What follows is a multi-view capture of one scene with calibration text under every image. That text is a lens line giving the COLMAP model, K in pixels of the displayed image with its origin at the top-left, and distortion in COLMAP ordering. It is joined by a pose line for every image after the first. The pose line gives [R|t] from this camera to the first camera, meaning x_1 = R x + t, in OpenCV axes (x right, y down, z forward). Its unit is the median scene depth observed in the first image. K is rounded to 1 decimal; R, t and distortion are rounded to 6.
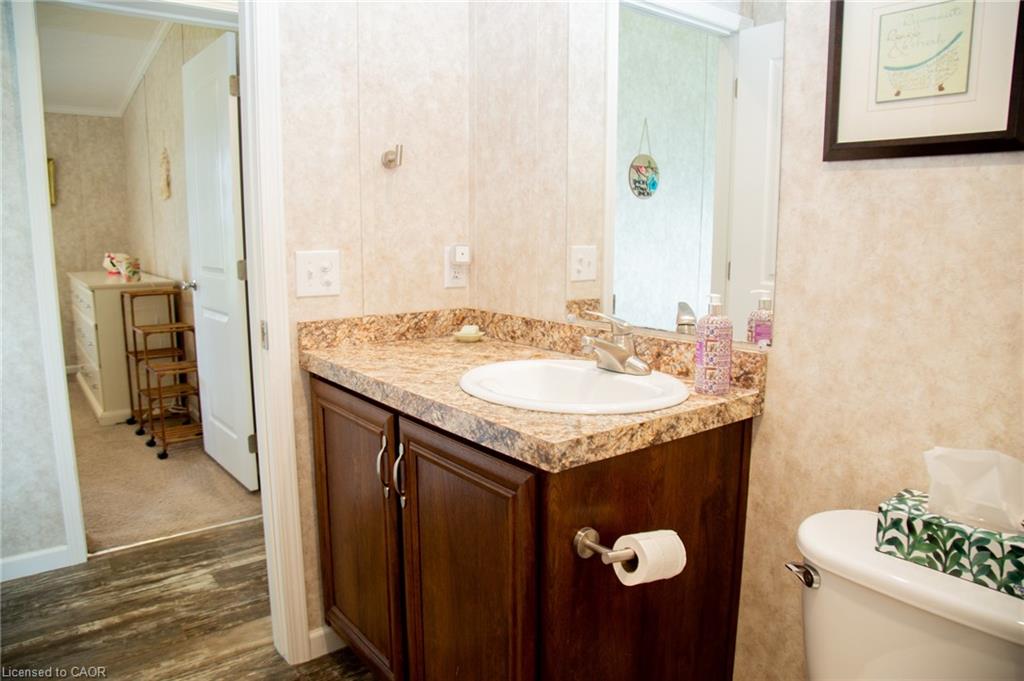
lens RADIAL K [[684.8, 0, 505.0], [0, 684.8, 340.8], [0, 0, 1]] dist [-0.110461, 0.043528]
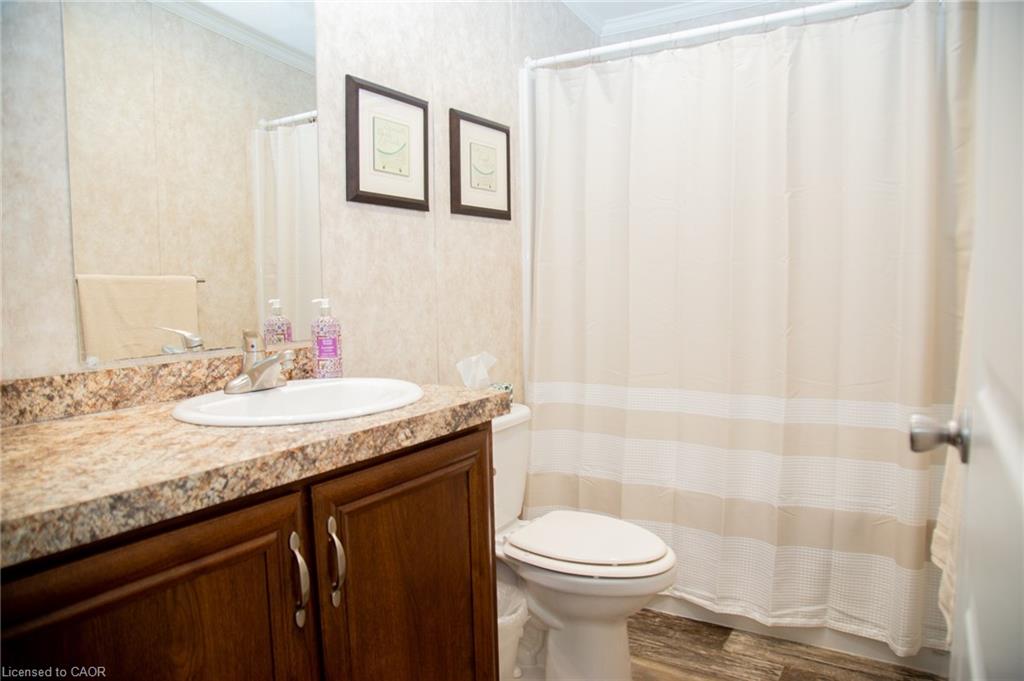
lens RADIAL K [[684.8, 0, 505.0], [0, 684.8, 340.8], [0, 0, 1]] dist [-0.110461, 0.043528]
pose [[-0.333554, -0.075090, 0.939736, -0.997230], [0.162311, 0.977363, 0.135708, -0.113932], [-0.928653, 0.197796, -0.313815, 1.159706]]
